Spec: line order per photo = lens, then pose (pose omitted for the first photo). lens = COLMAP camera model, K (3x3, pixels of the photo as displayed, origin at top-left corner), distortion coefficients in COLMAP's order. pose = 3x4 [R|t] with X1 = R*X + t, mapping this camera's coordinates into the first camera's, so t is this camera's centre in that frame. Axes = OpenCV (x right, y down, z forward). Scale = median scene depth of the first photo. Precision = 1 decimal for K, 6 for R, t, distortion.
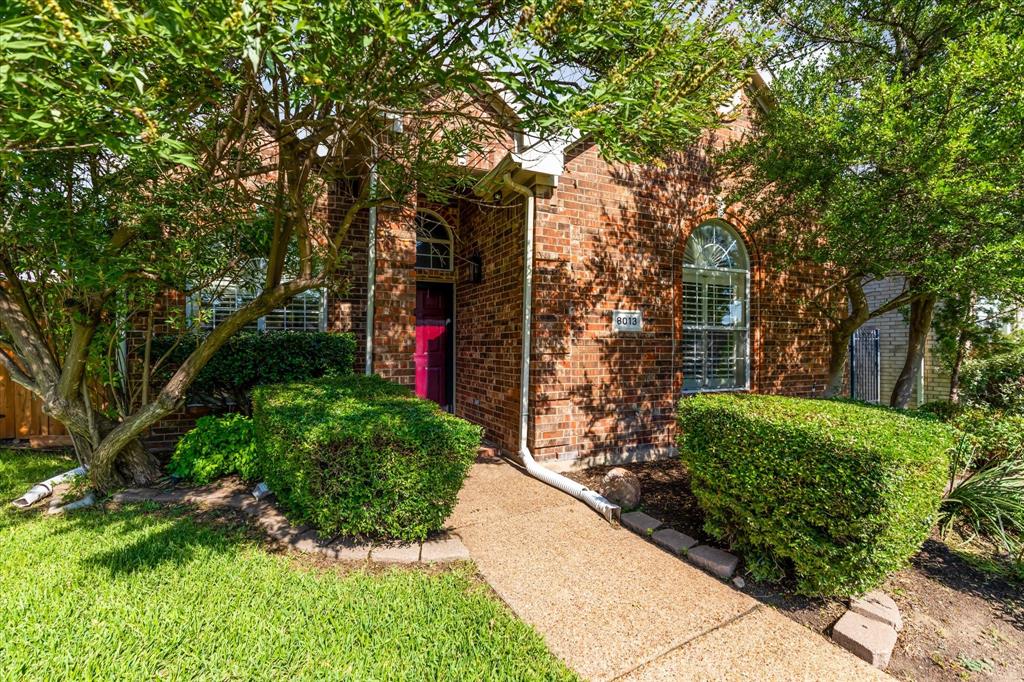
lens RADIAL K [[464.1, 0, 515.7], [0, 464.1, 339.9], [0, 0, 1]] dist [0.002661, -0.000315]
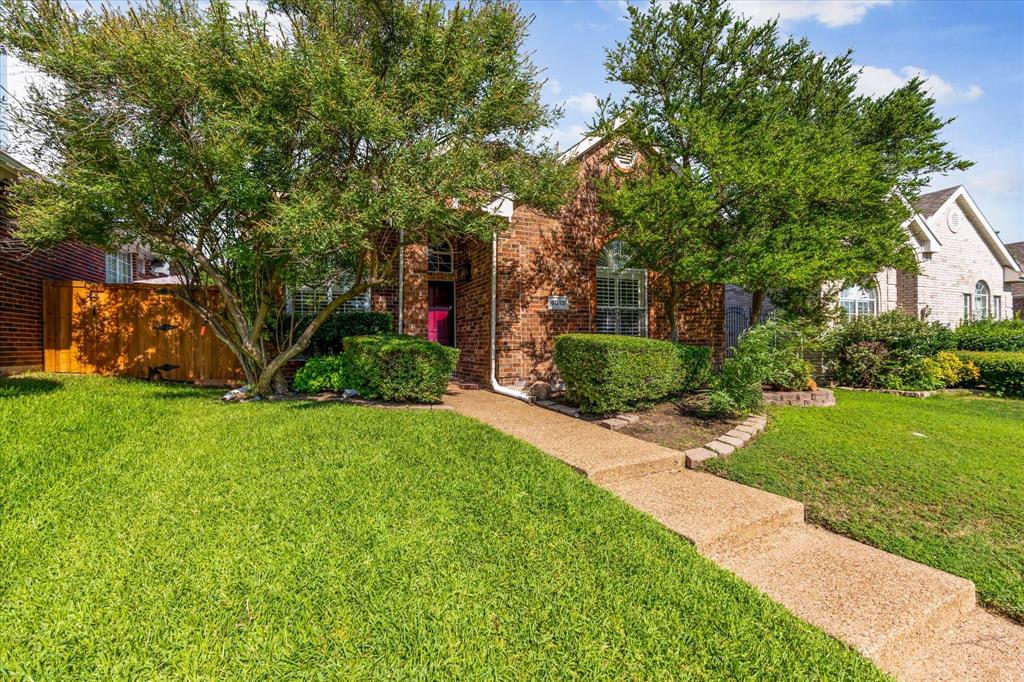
lens RADIAL K [[464.1, 0, 508.8], [0, 464.1, 343.2], [0, 0, 1]] dist [0.002661, -0.000315]
pose [[0.998996, -0.010665, -0.043519, 0.139697], [0.011002, 0.999911, 0.007522, 0.087791], [0.043435, -0.007993, 0.999024, -0.631461]]
